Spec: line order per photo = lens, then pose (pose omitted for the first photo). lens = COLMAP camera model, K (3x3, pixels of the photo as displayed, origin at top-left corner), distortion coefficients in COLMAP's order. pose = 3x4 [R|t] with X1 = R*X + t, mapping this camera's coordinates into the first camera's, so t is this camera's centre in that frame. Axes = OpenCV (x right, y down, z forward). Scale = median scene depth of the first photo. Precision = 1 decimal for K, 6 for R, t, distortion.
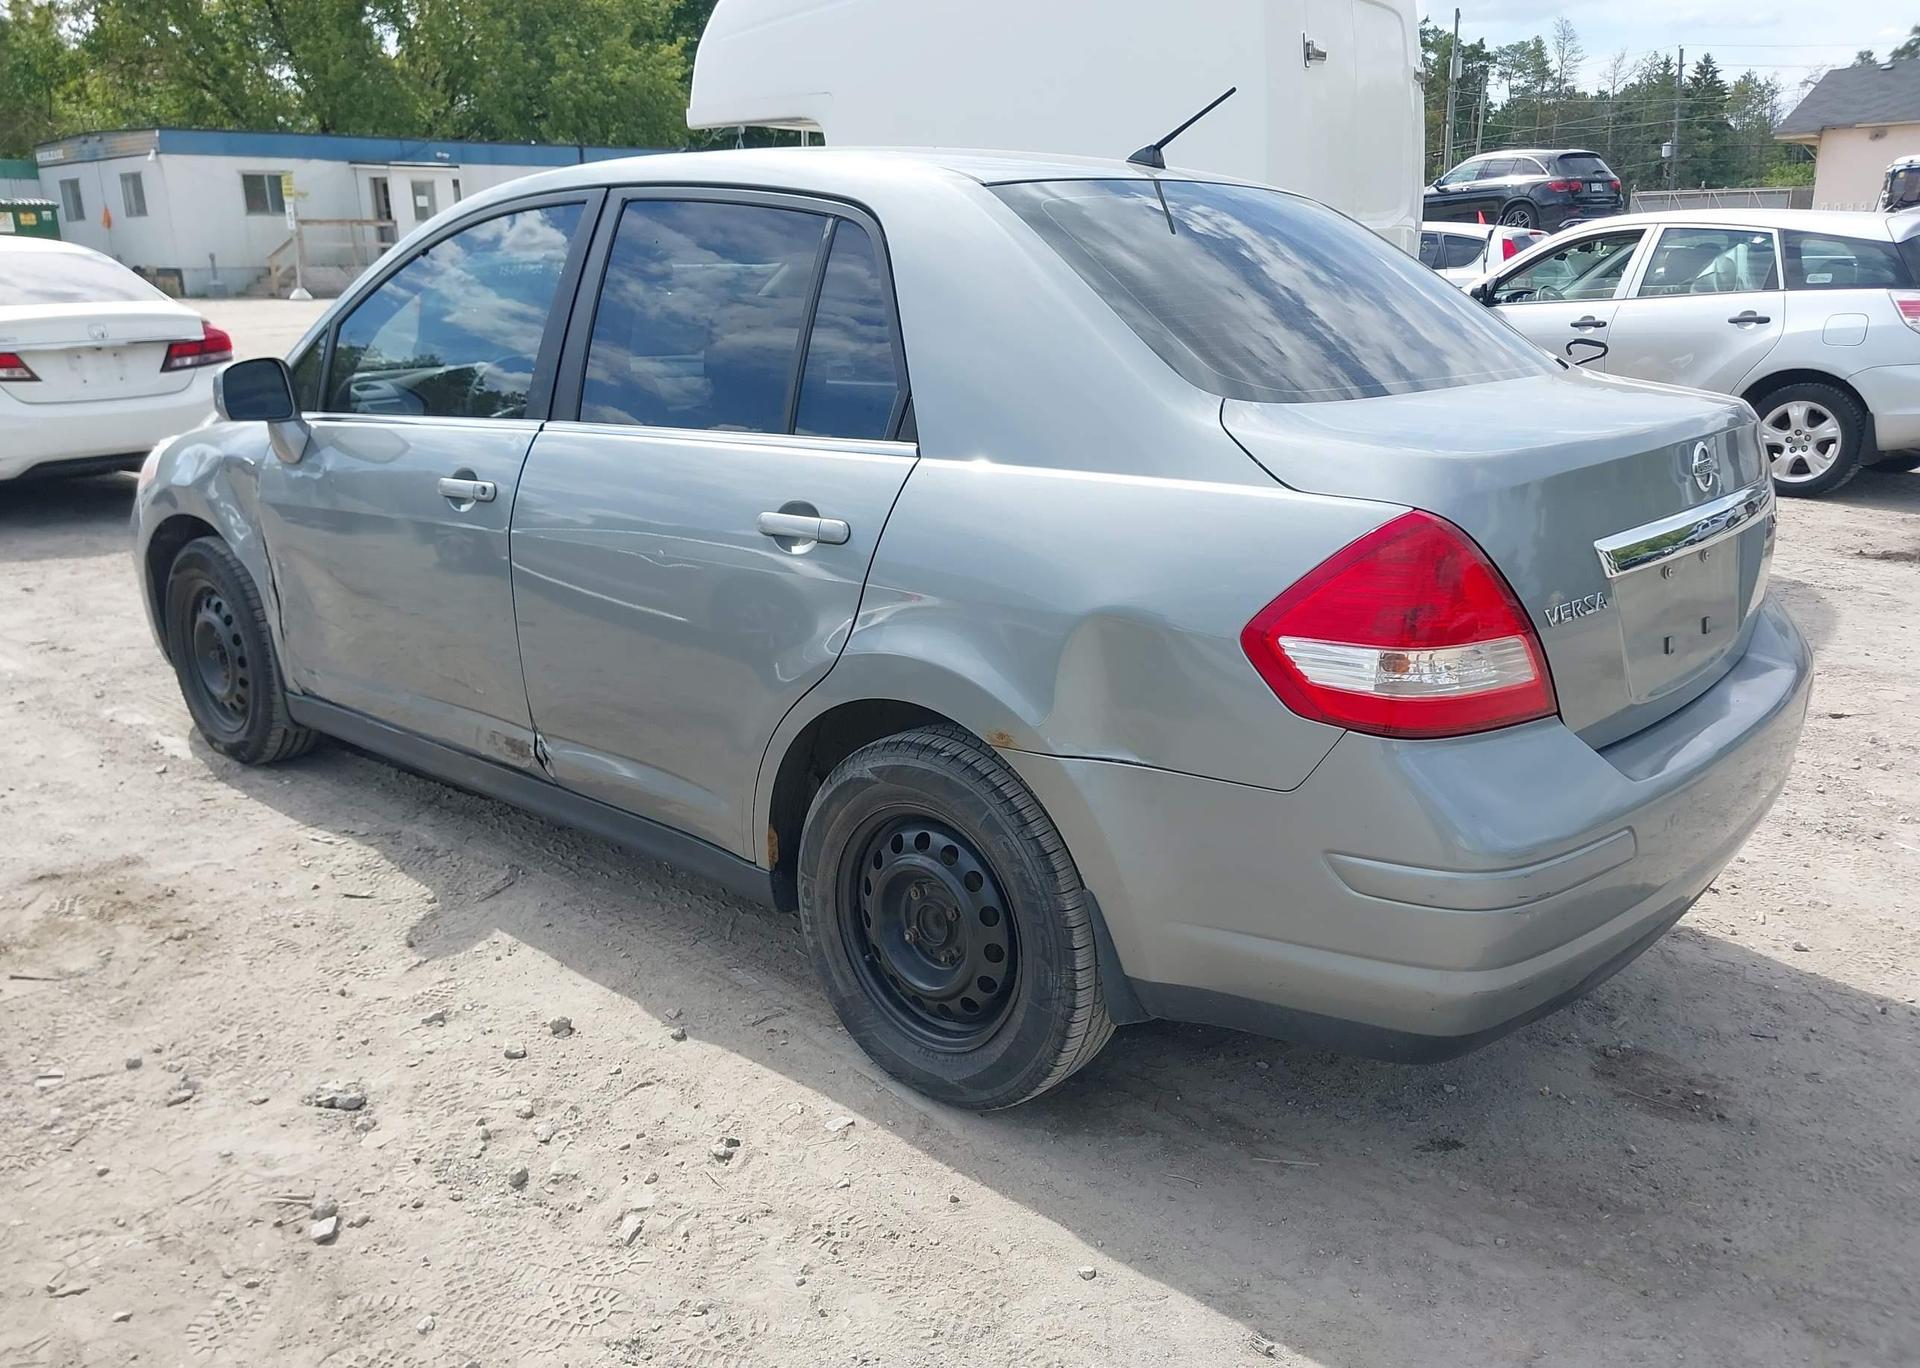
lens RADIAL K [[1489.8, 0, 976.7], [0, 1489.8, 685.6], [0, 0, 1]] dist [0.013037, -0.014950]
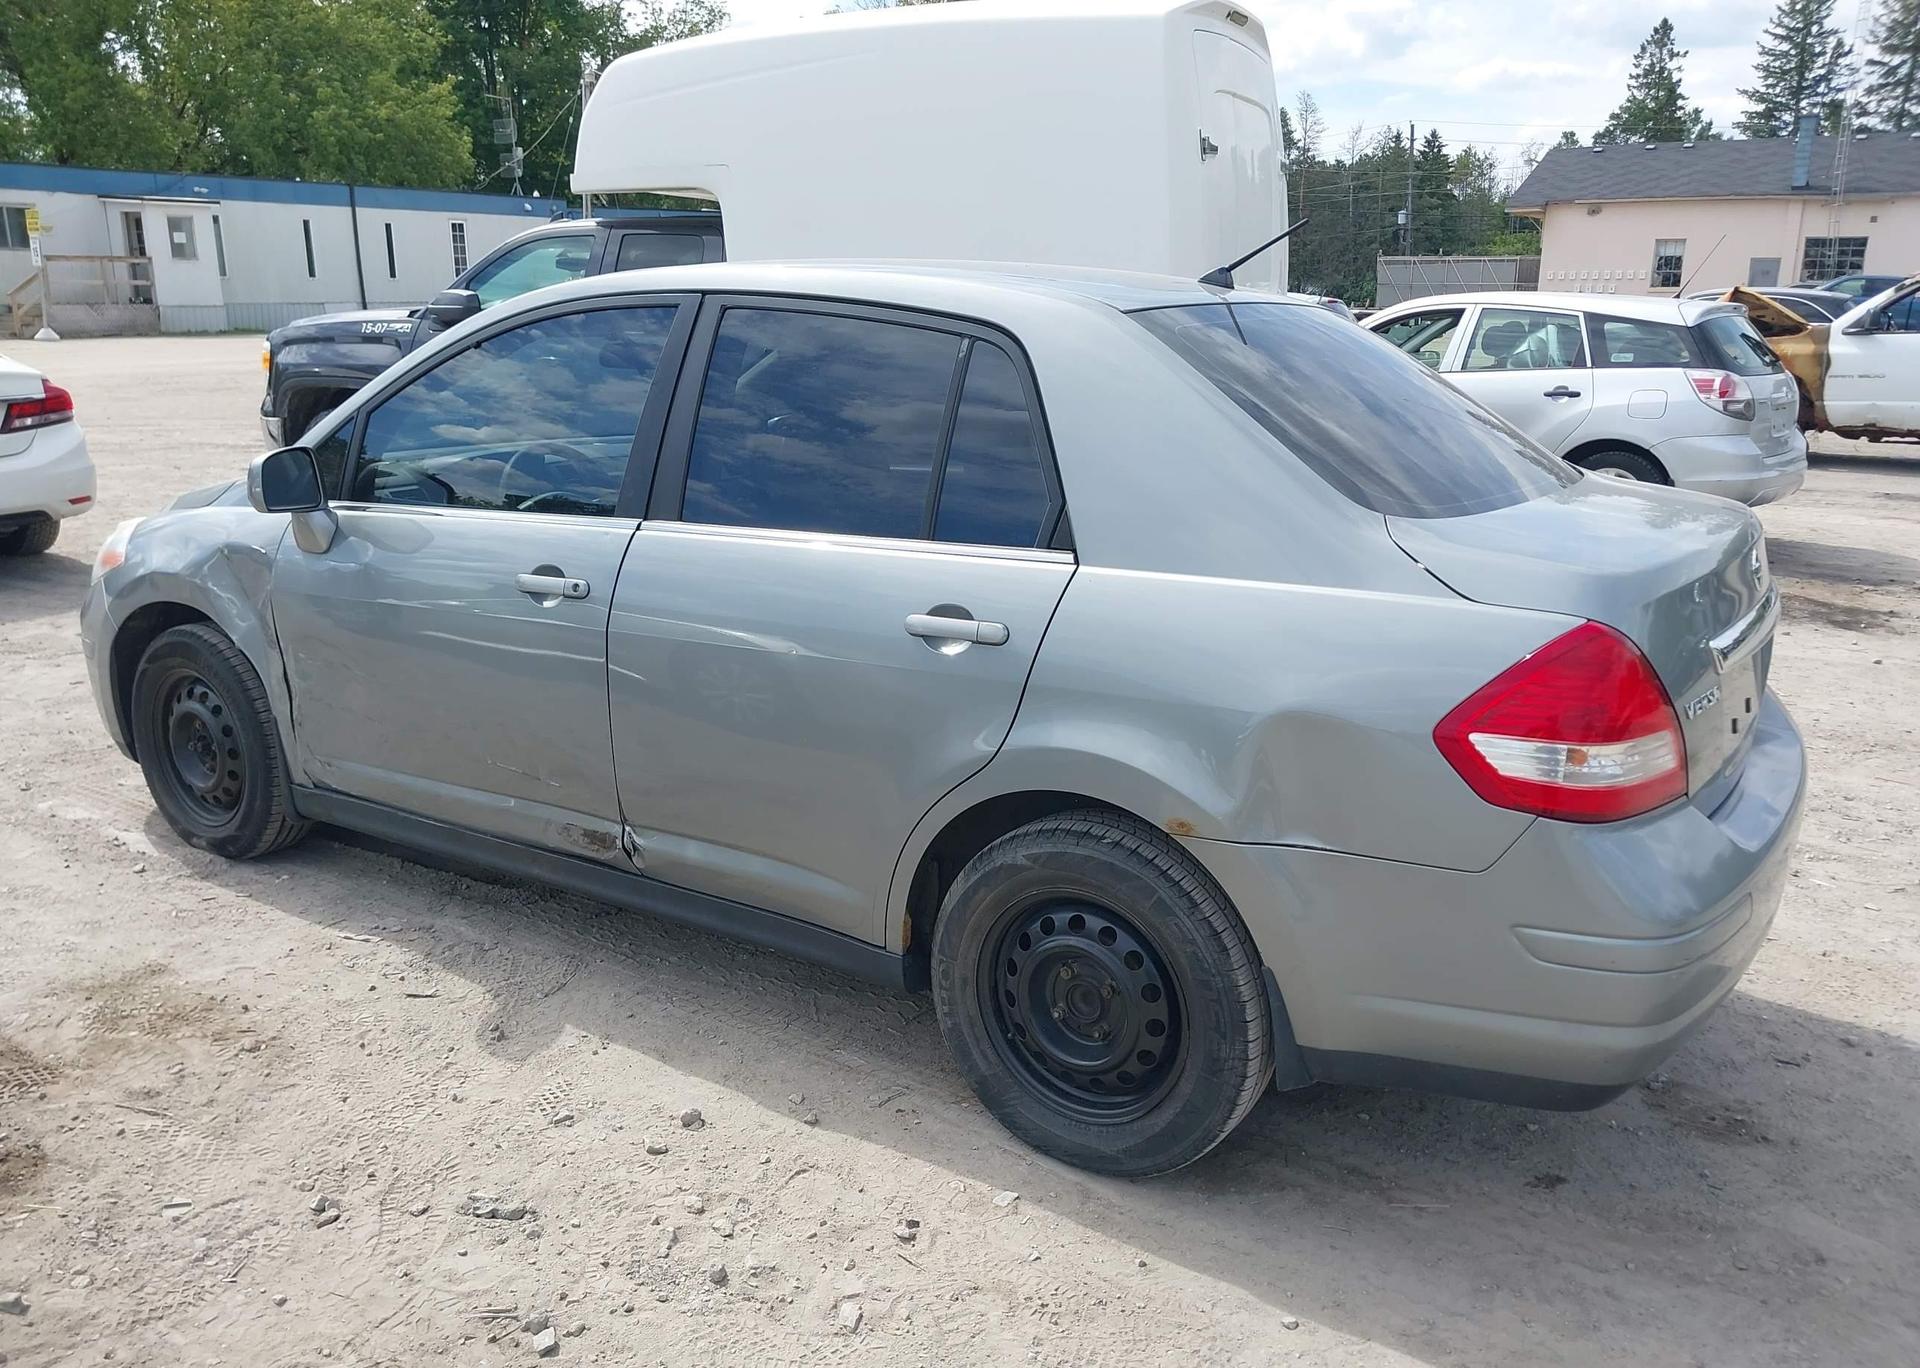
lens RADIAL K [[1489.8, 0, 967.2], [0, 1489.8, 681.3], [0, 0, 1]] dist [0.013037, -0.014950]
pose [[0.989041, -0.017960, 0.146542, -0.240633], [0.022566, 0.999300, -0.029829, -0.034335], [-0.145904, 0.032809, 0.988755, -0.037760]]
